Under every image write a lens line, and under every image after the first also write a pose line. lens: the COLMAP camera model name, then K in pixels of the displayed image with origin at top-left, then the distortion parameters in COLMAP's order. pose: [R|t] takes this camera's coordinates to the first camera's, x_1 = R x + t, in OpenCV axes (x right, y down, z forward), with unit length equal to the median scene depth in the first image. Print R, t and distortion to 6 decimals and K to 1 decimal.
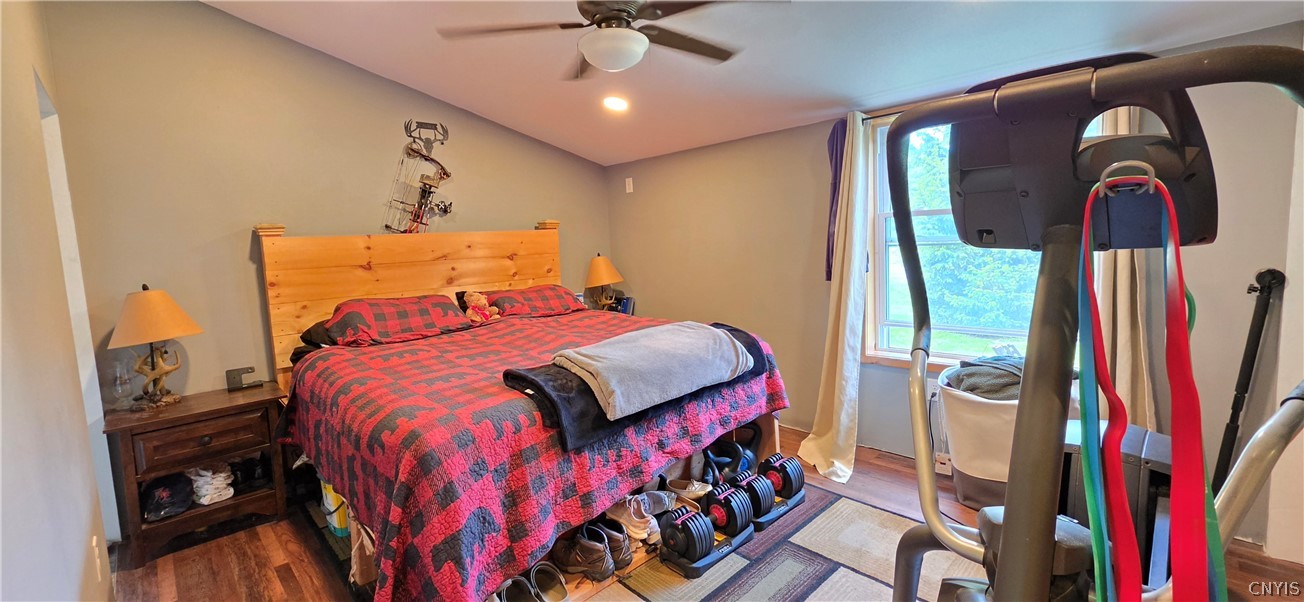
lens RADIAL K [[523.1, 0, 649.9], [0, 523.1, 291.3], [0, 0, 1]] dist [-0.001832, 0.000278]
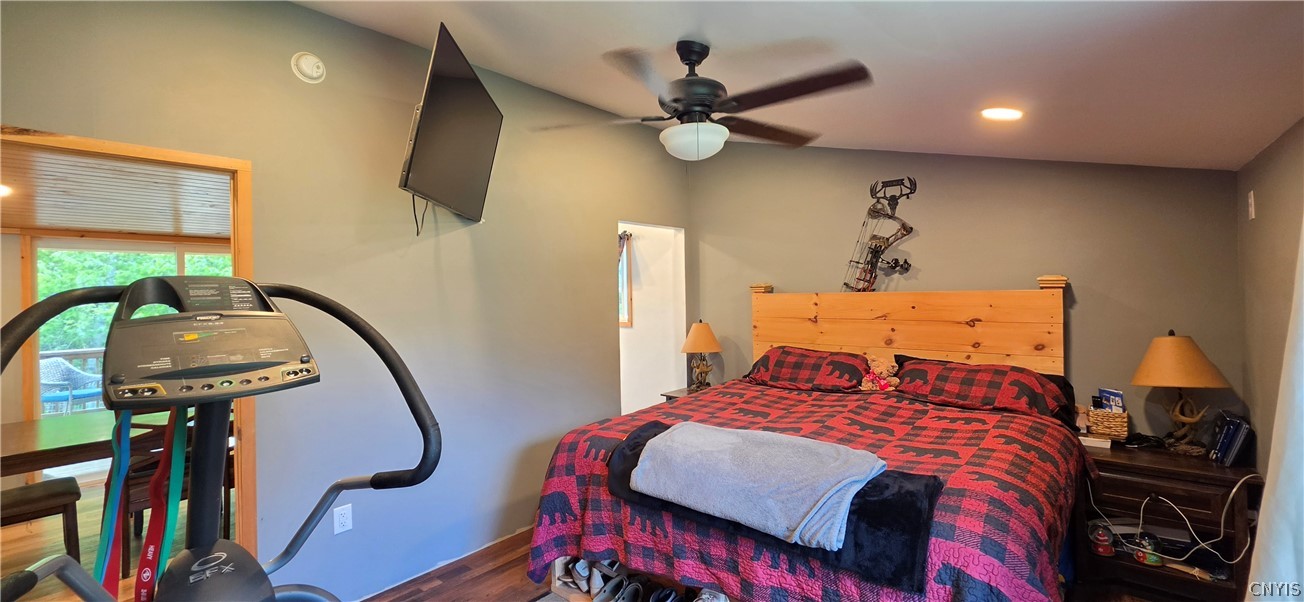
lens RADIAL K [[523.1, 0, 649.9], [0, 523.1, 291.3], [0, 0, 1]] dist [-0.001832, 0.000278]
pose [[0.075455, 0.047911, -0.995997, 0.543074], [-0.080731, 0.995860, 0.041789, -0.118810], [0.993876, 0.077255, 0.079011, 0.488553]]
